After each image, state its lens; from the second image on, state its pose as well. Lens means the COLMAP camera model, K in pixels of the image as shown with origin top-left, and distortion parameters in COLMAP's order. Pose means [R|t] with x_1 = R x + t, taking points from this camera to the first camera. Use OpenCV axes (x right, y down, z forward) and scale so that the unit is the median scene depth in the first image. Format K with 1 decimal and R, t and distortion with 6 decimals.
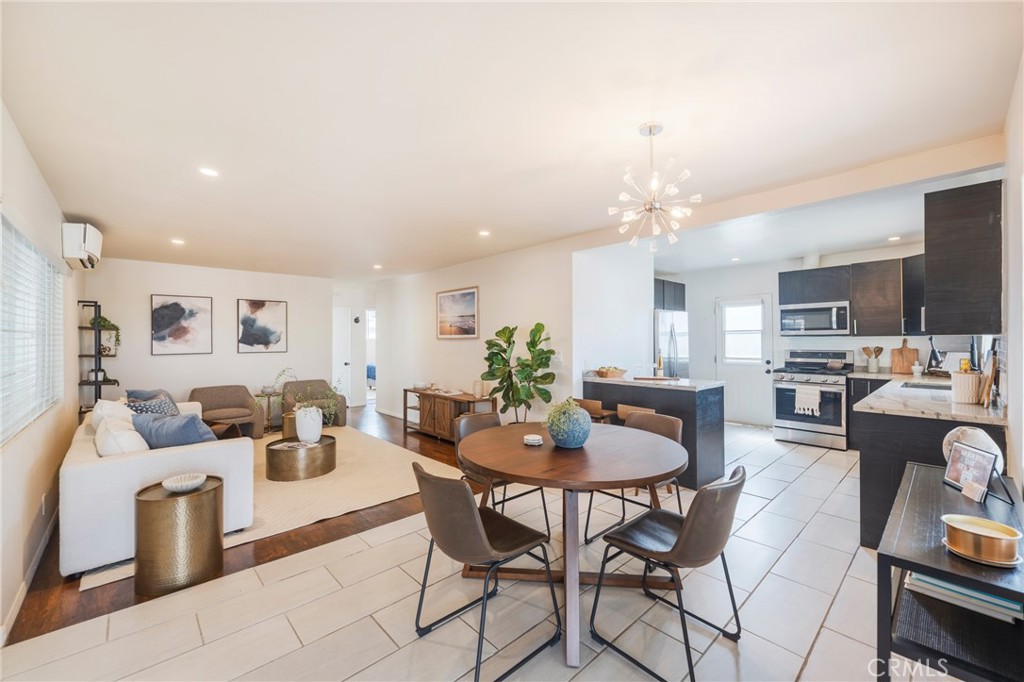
lens RADIAL K [[414.6, 0, 533.0], [0, 414.6, 336.6], [0, 0, 1]] dist [-0.006780, 0.000652]
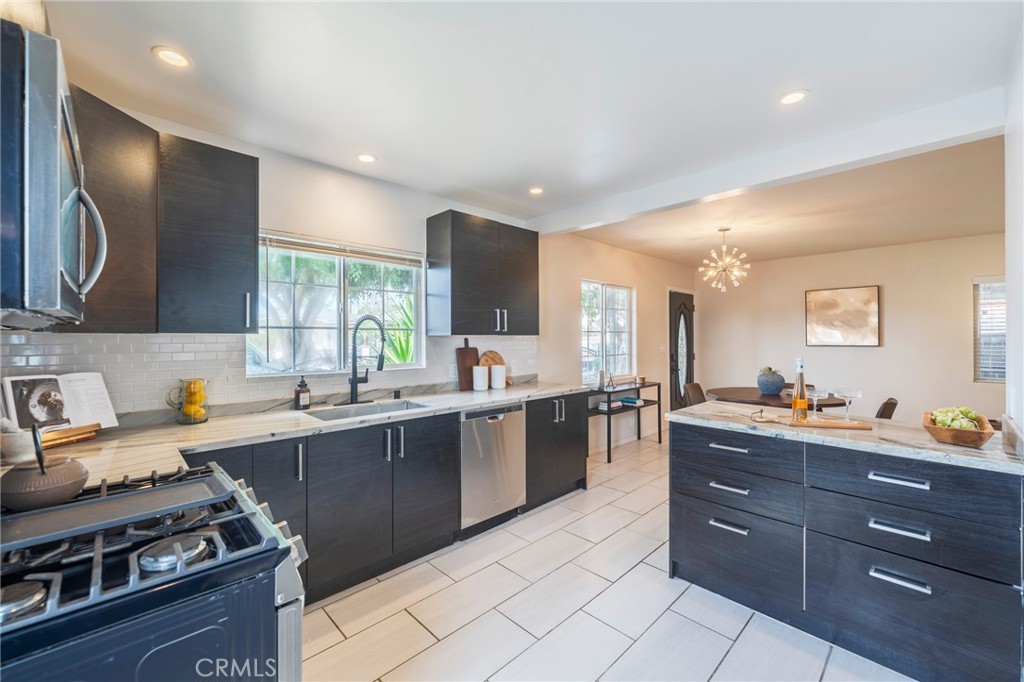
lens RADIAL K [[414.6, 0, 514.4], [0, 414.6, 338.2], [0, 0, 1]] dist [-0.006780, 0.000652]
pose [[-0.999895, 0.005720, 0.013312, 0.587717], [0.005656, 0.999972, -0.004851, 0.006312], [-0.013339, -0.004775, -0.999900, 1.369858]]
